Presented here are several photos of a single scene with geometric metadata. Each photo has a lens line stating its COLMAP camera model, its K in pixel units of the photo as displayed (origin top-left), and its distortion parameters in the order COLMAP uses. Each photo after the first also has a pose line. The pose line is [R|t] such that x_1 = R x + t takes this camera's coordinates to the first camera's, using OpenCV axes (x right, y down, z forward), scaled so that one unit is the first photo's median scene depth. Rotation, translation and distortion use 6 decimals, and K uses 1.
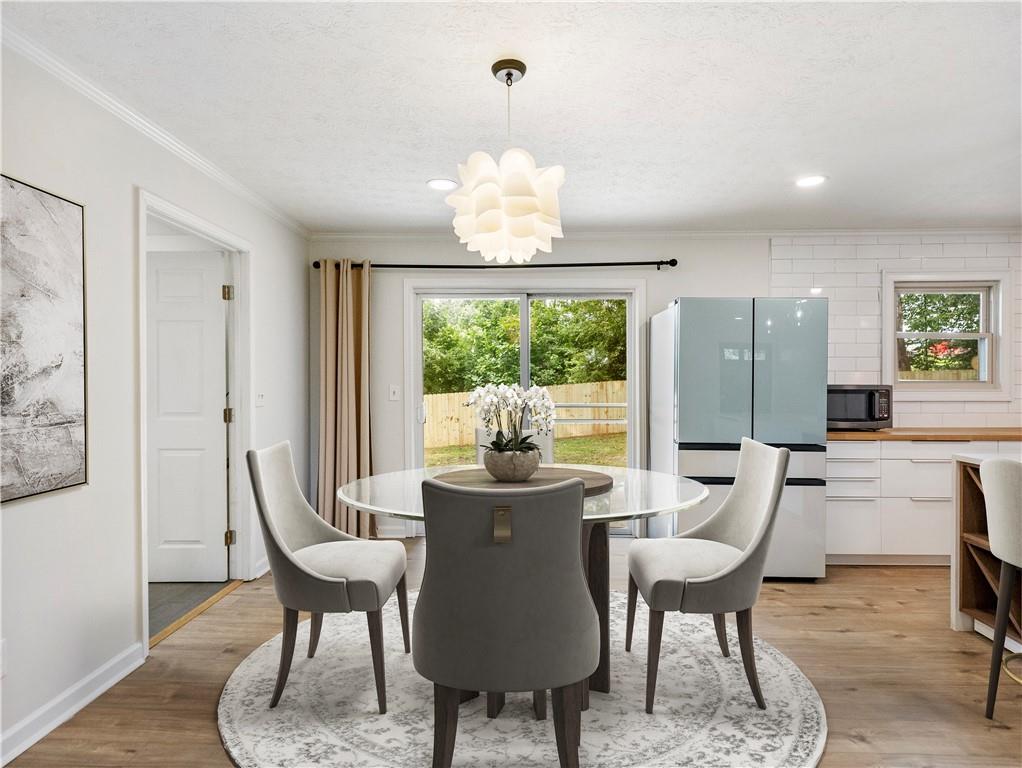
lens RADIAL K [[545.4, 0, 511.0], [0, 545.4, 384.0], [0, 0, 1]] dist [-0.002657, -0.002470]
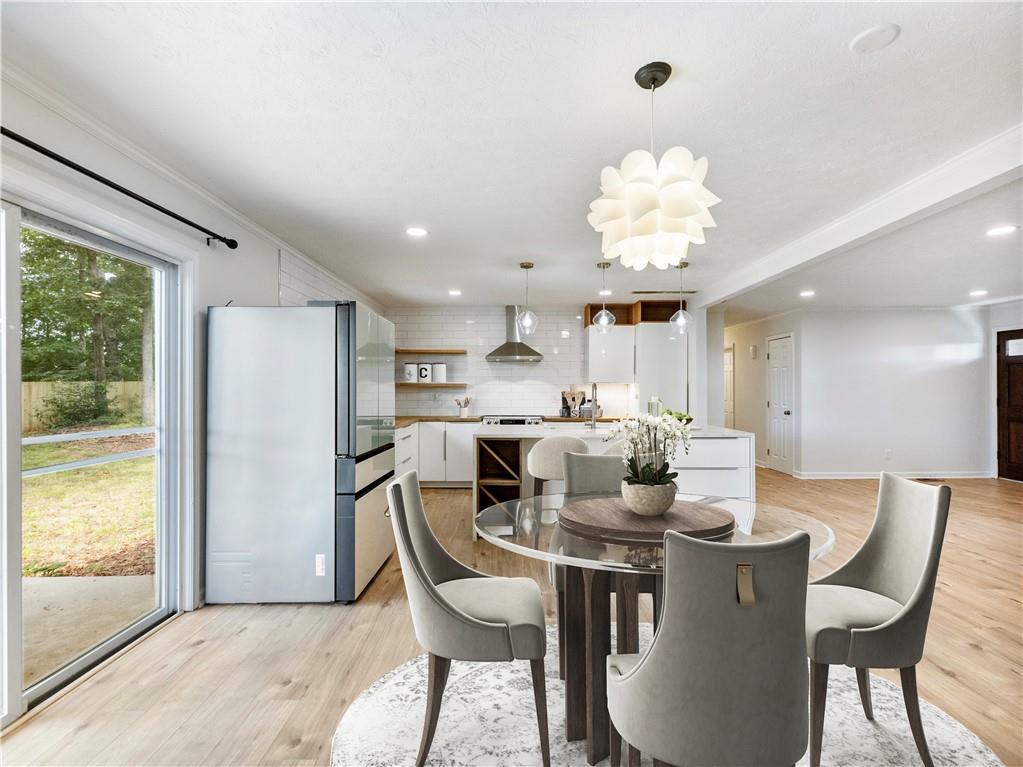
lens RADIAL K [[472.4, 0, 512.4], [0, 472.4, 386.3], [0, 0, 1]] dist [0.001236, 0.000475]
pose [[-0.030740, 0.007704, 0.999498, -0.545217], [0.014154, 0.999873, -0.007272, -0.003518], [-0.999427, 0.013924, -0.030845, 0.818518]]
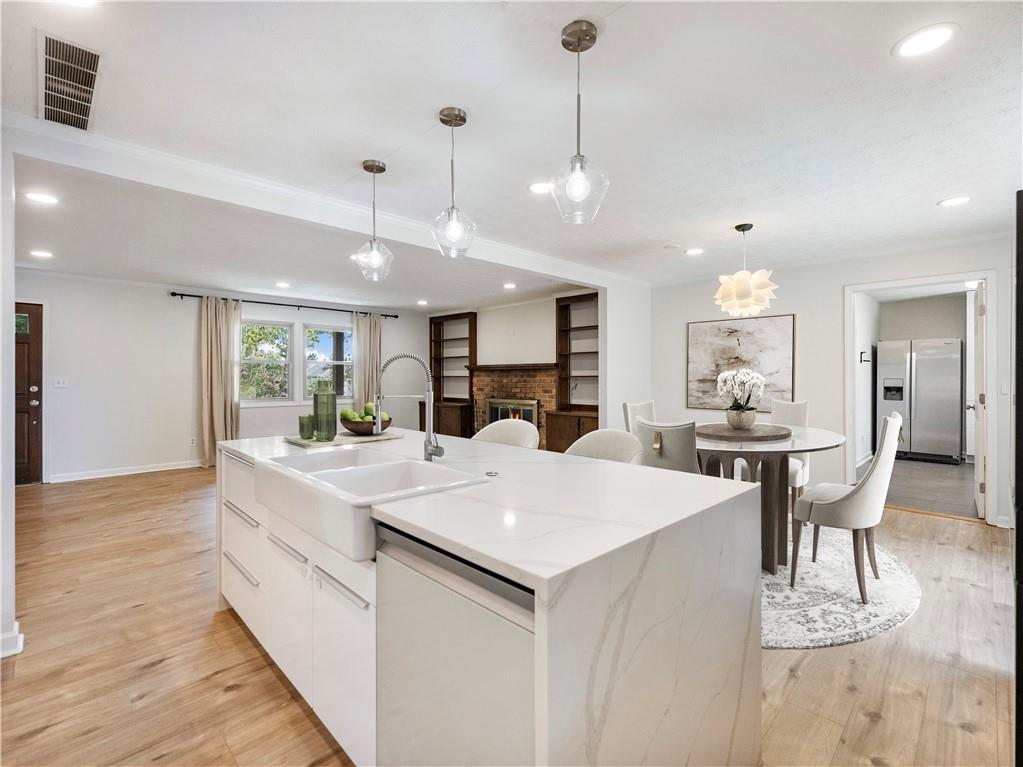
lens RADIAL K [[472.4, 0, 512.4], [0, 472.4, 386.3], [0, 0, 1]] dist [0.001236, 0.000475]
pose [[-0.693560, 0.008324, -0.720350, 1.247245], [-0.008936, 0.999757, 0.020157, 0.006119], [0.720343, 0.020417, -0.693317, 1.035166]]
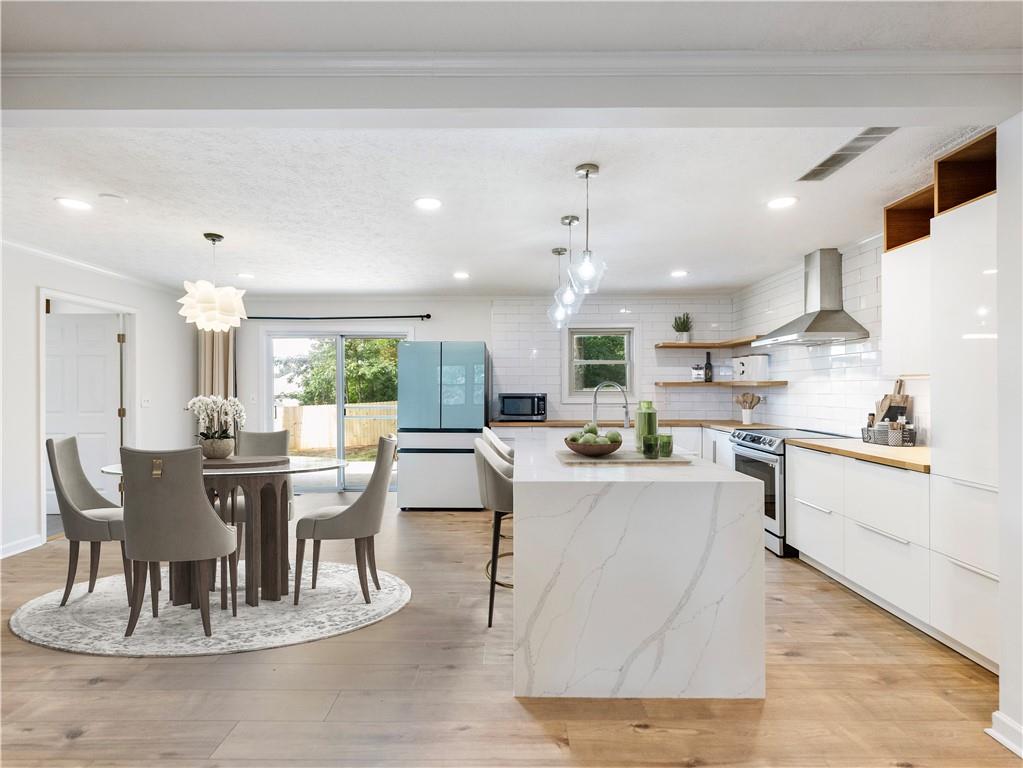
lens RADIAL K [[472.4, 0, 512.4], [0, 472.4, 386.8], [0, 0, 1]] dist [0.001236, 0.000475]
pose [[0.999658, -0.002395, 0.026024, 0.673440], [0.002881, 0.999822, -0.018671, 0.009970], [-0.025974, 0.018740, 0.999487, -0.496698]]
